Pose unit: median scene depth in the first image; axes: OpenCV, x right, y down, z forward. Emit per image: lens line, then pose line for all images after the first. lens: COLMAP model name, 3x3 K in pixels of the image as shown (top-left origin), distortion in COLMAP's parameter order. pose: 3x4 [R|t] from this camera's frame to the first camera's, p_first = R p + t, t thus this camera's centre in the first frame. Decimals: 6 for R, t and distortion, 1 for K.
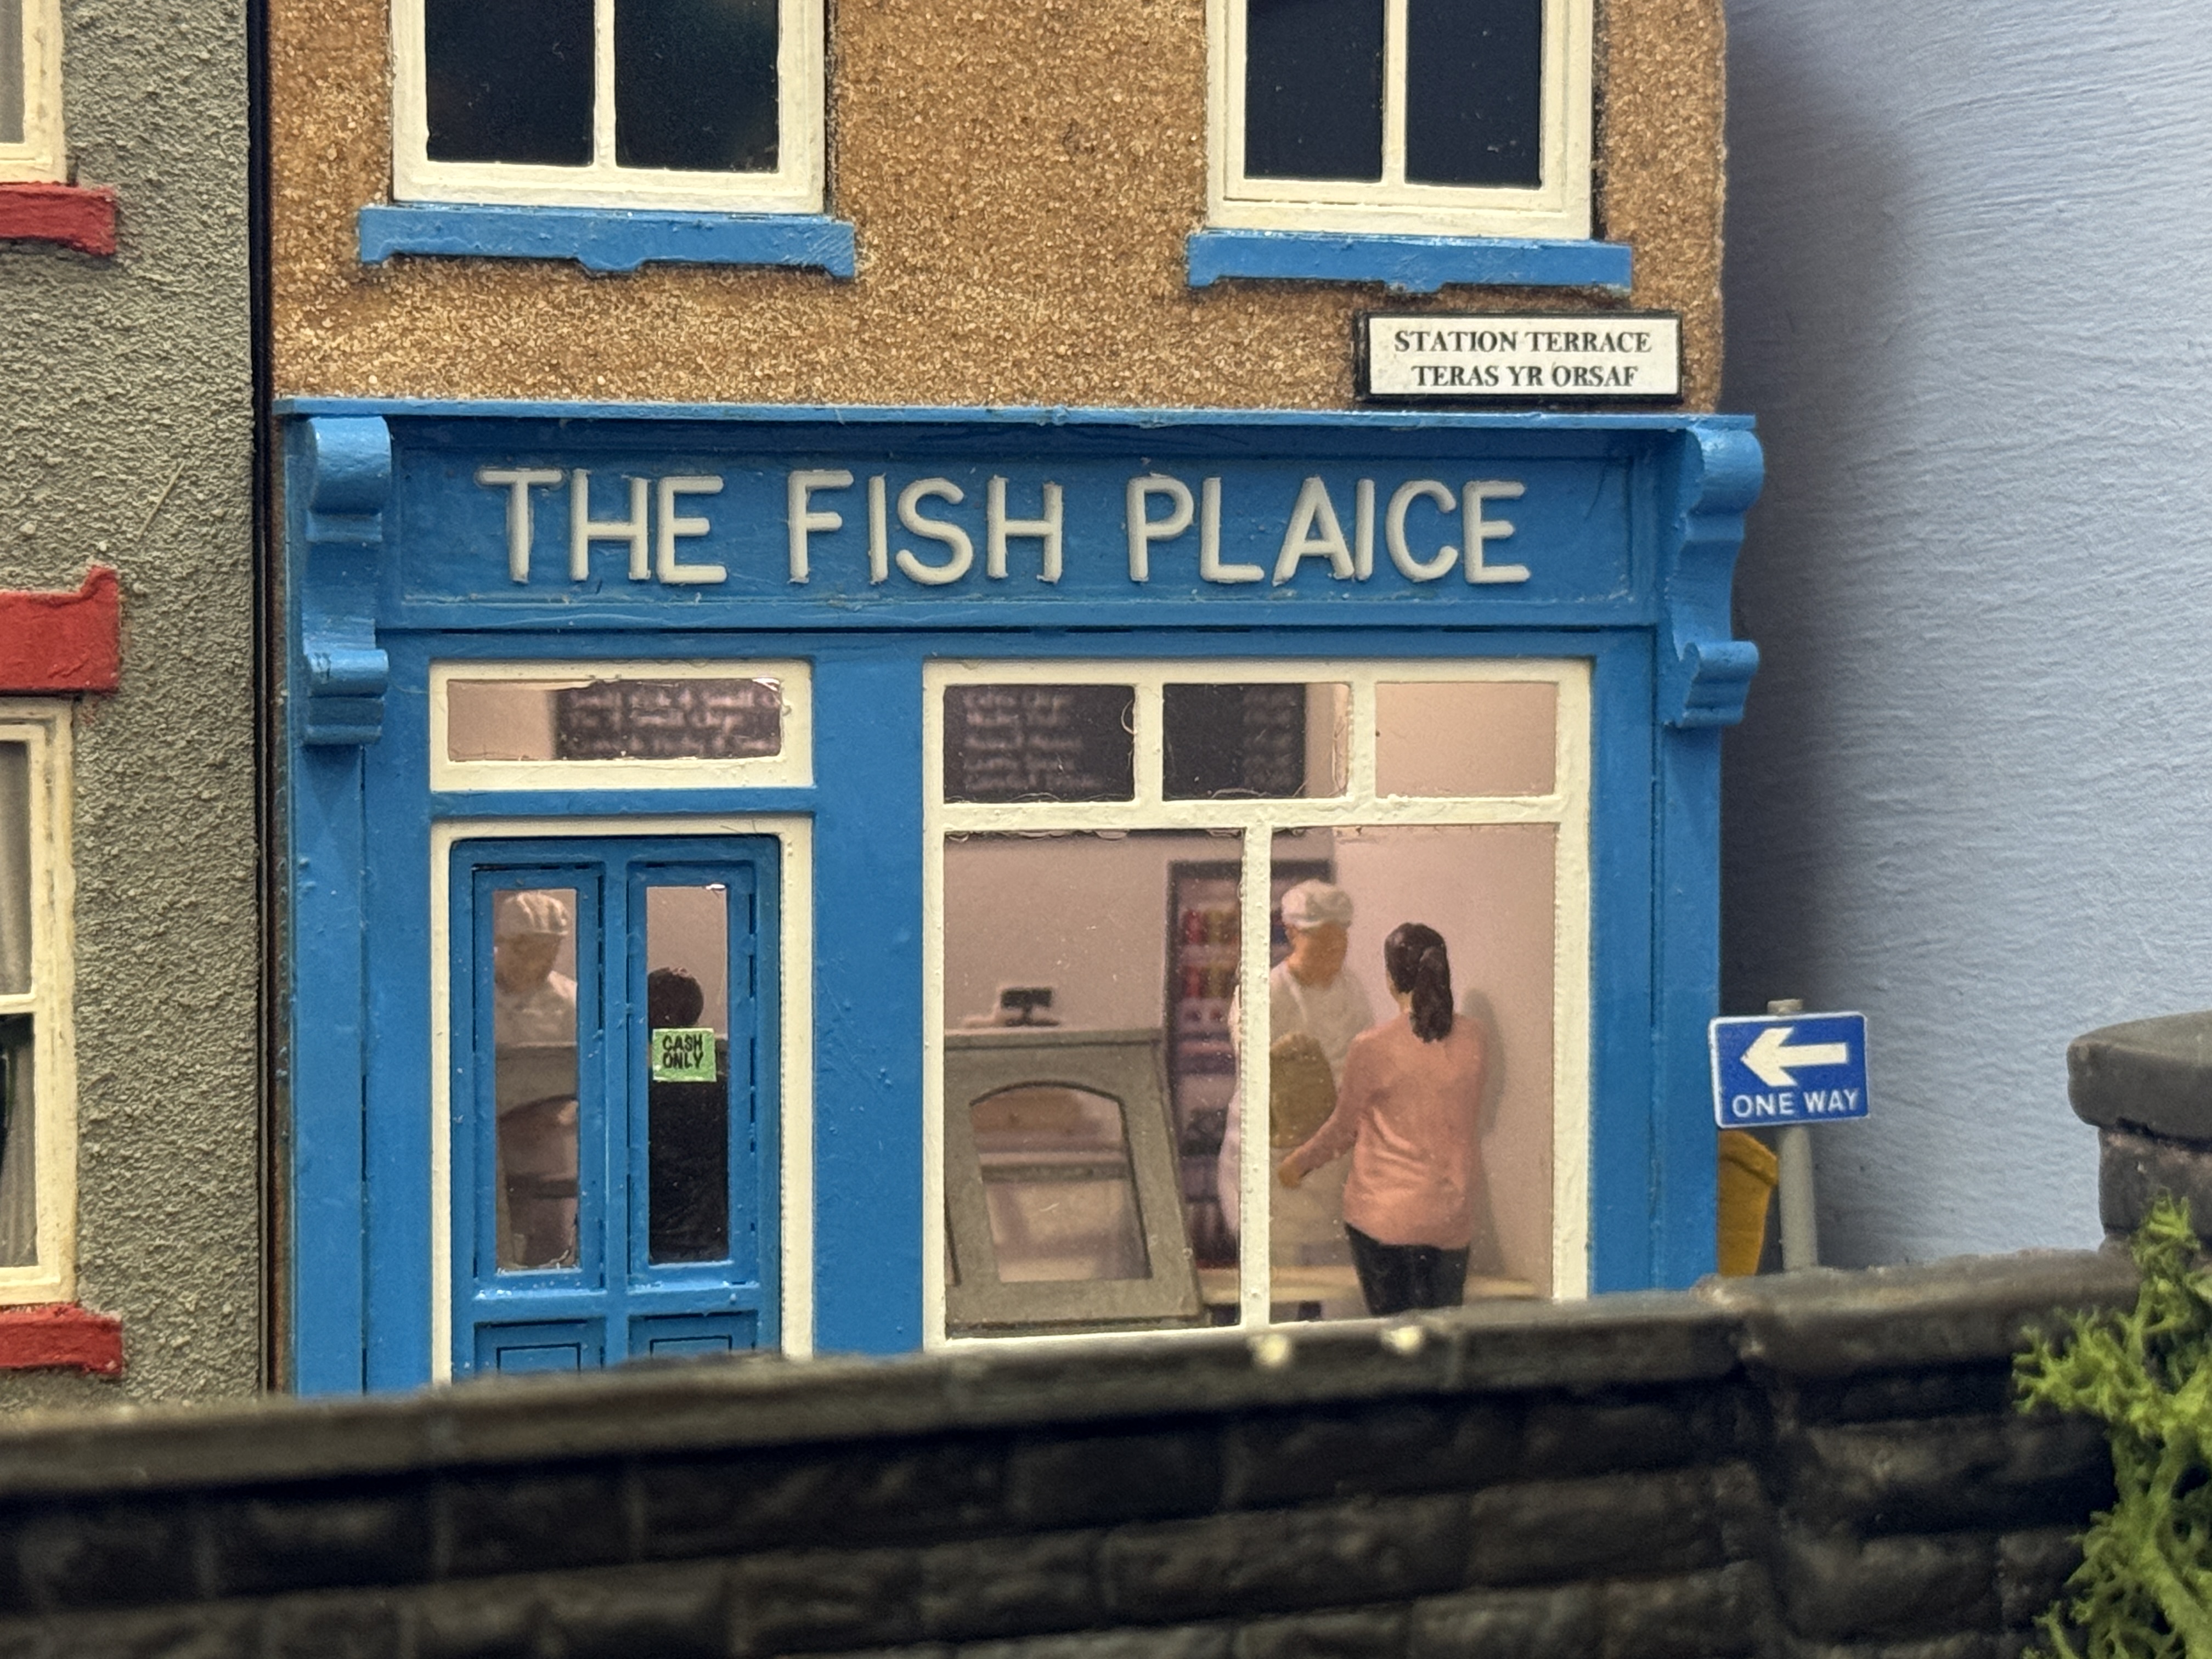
lens RADIAL K [[5042.1, 0, 1102.9], [0, 5042.1, 852.8], [0, 0, 1]] dist [0.136768, 0.000000]
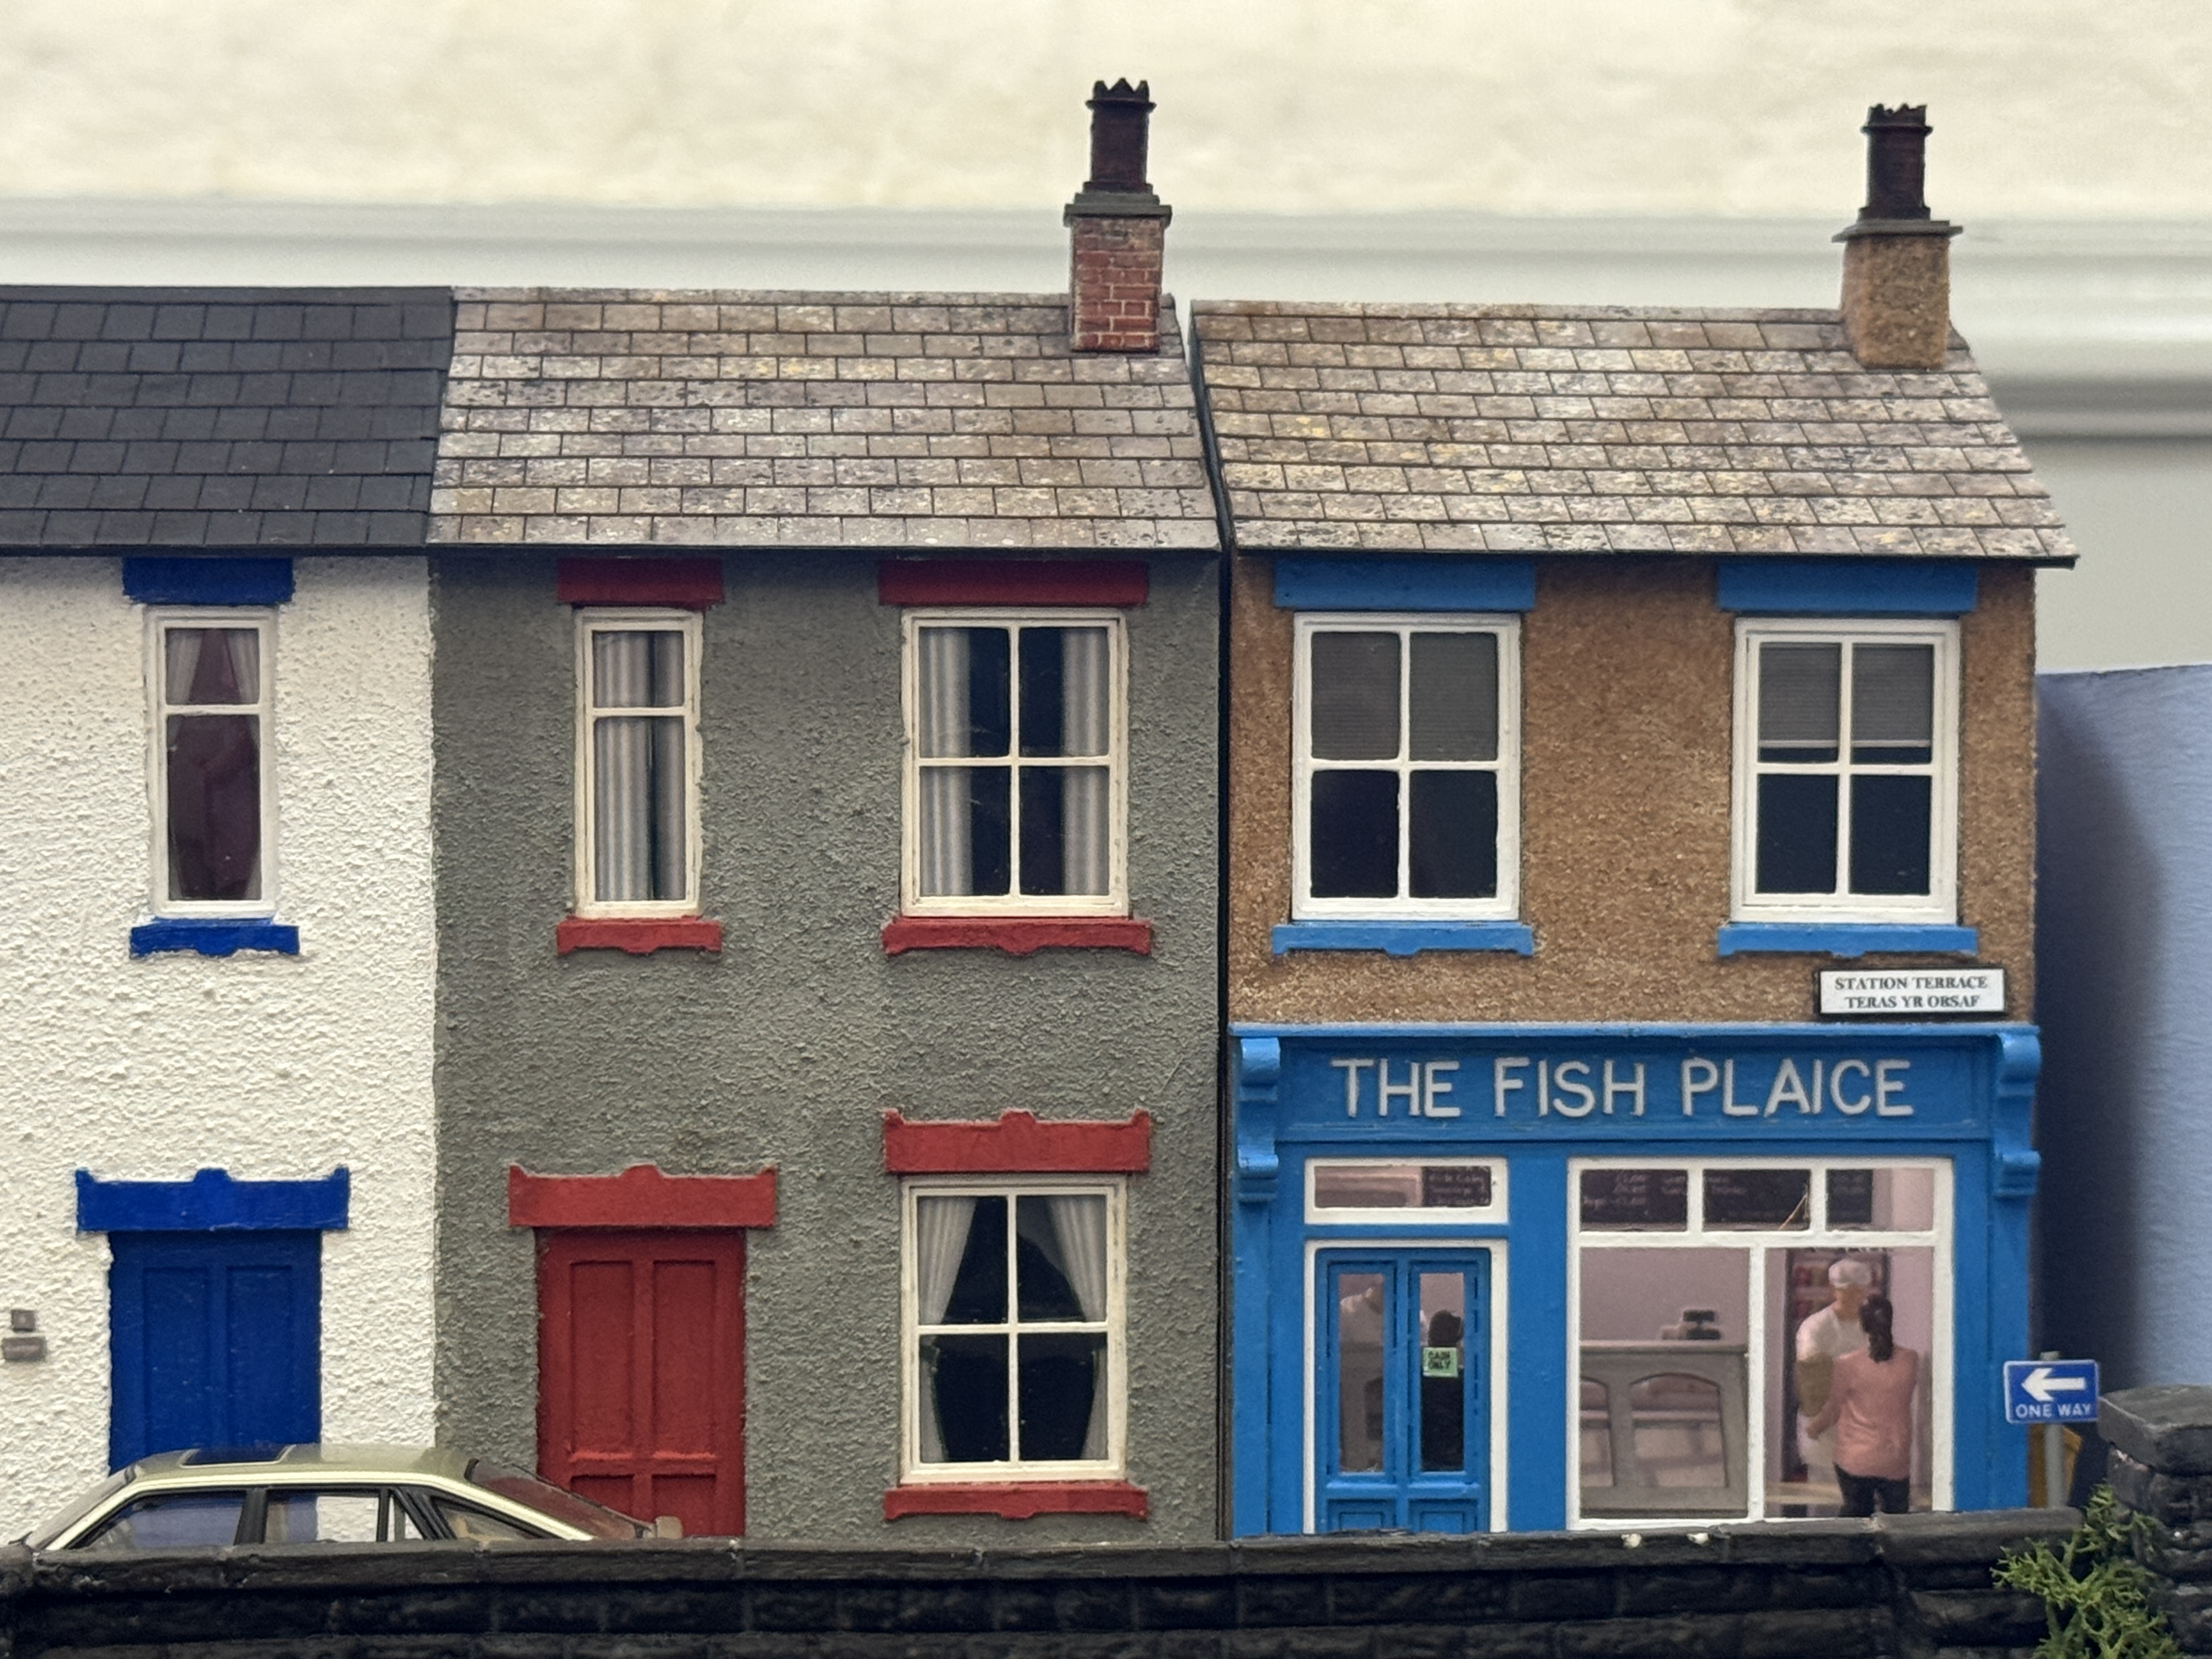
lens RADIAL K [[5042.1, 0, 1119.1], [0, 5042.1, 840.3], [0, 0, 1]] dist [0.136768, 0.000000]
pose [[0.963804, 0.008884, -0.266463, 0.299382], [-0.014282, 0.999730, -0.018326, -0.117503], [0.266228, 0.021468, 0.963671, -0.850933]]
